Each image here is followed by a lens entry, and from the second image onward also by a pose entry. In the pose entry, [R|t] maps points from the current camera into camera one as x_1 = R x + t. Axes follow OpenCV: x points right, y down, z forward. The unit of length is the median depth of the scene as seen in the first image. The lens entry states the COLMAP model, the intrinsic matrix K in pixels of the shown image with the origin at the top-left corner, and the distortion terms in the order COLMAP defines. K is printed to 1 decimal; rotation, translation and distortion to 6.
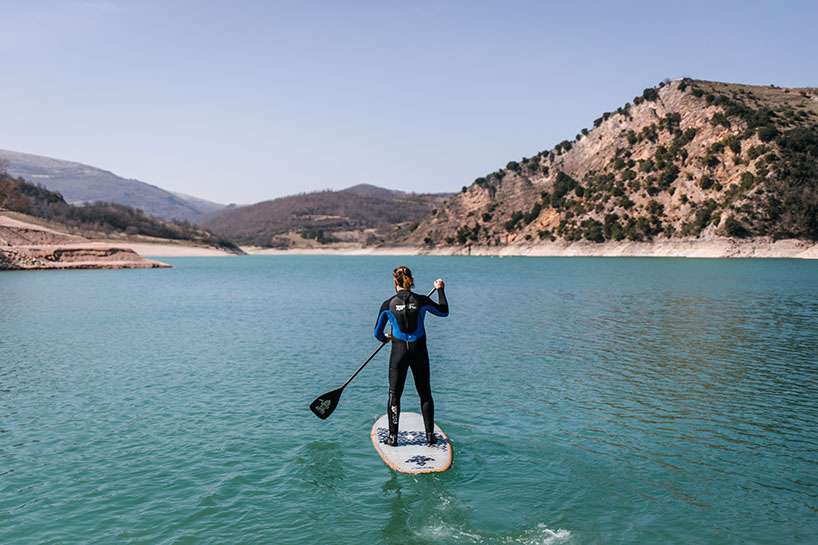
lens RADIAL K [[983.2, 0, 409.0], [0, 983.2, 272.5], [0, 0, 1]] dist [-0.005775, -0.018968]
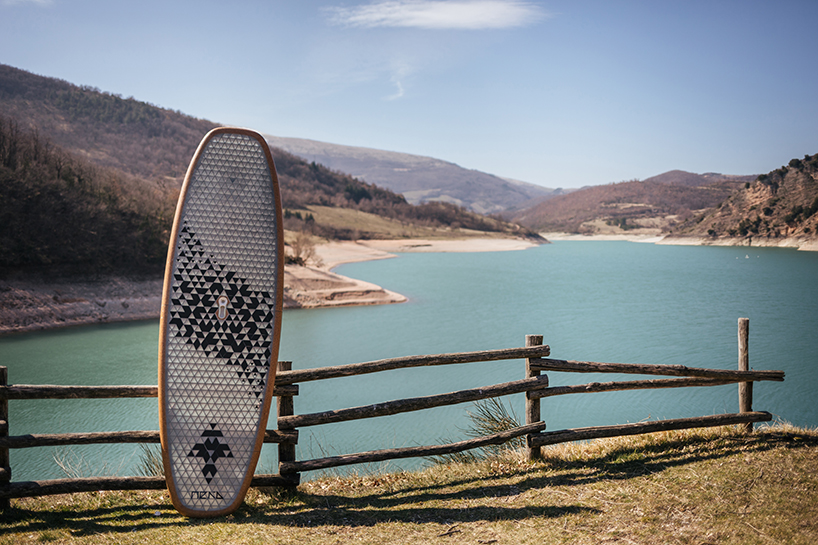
lens RADIAL K [[983.2, 0, 409.0], [0, 983.2, 272.5], [0, 0, 1]] dist [-0.005775, -0.018968]
pose [[0.922092, 0.026099, -0.386089, 0.133938], [-0.002971, 0.998171, 0.060381, -0.052731], [0.386959, -0.054530, 0.920483, -0.159870]]
